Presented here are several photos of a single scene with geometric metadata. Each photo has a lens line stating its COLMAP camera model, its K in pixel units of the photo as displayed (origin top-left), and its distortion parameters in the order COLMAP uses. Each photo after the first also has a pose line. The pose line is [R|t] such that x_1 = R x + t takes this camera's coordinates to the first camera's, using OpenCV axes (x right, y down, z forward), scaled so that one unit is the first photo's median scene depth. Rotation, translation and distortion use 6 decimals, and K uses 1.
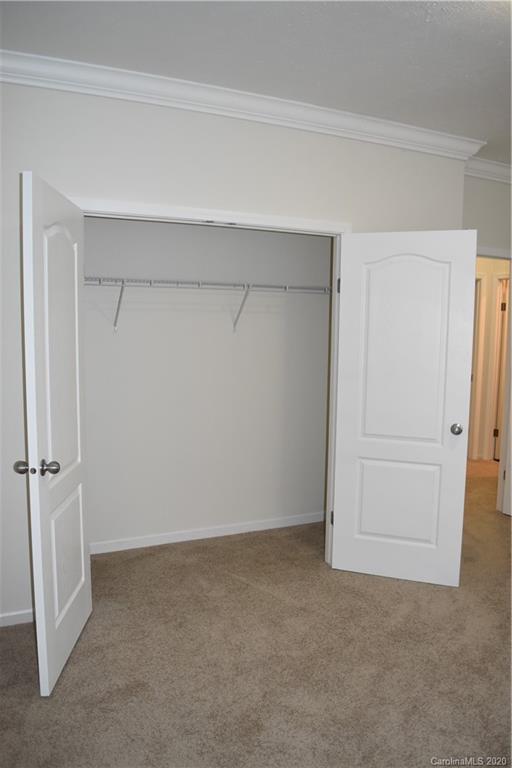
lens RADIAL K [[602.1, 0, 253.2], [0, 602.1, 385.6], [0, 0, 1]] dist [-0.097916, 0.021585]
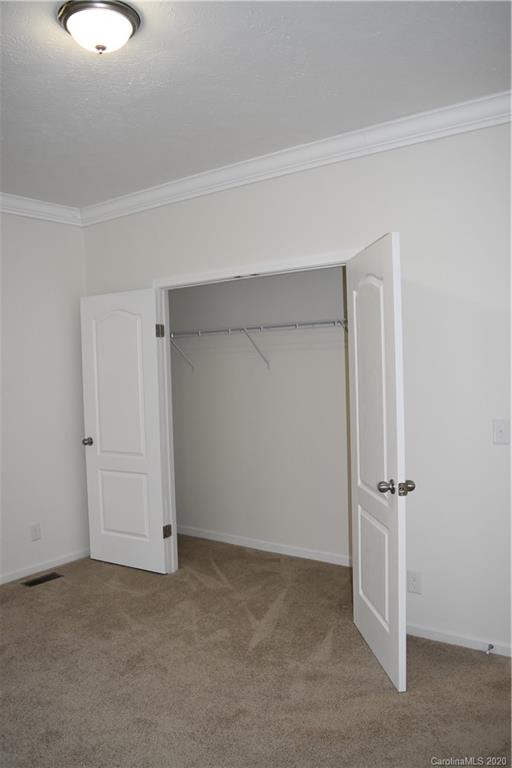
lens RADIAL K [[602.1, 0, 252.6], [0, 602.1, 384.7], [0, 0, 1]] dist [-0.097916, 0.021585]
pose [[0.463615, 0.004974, -0.886023, 0.860506], [-0.050925, 0.998481, -0.021042, -0.031335], [0.884572, 0.054876, 0.463164, 0.416873]]
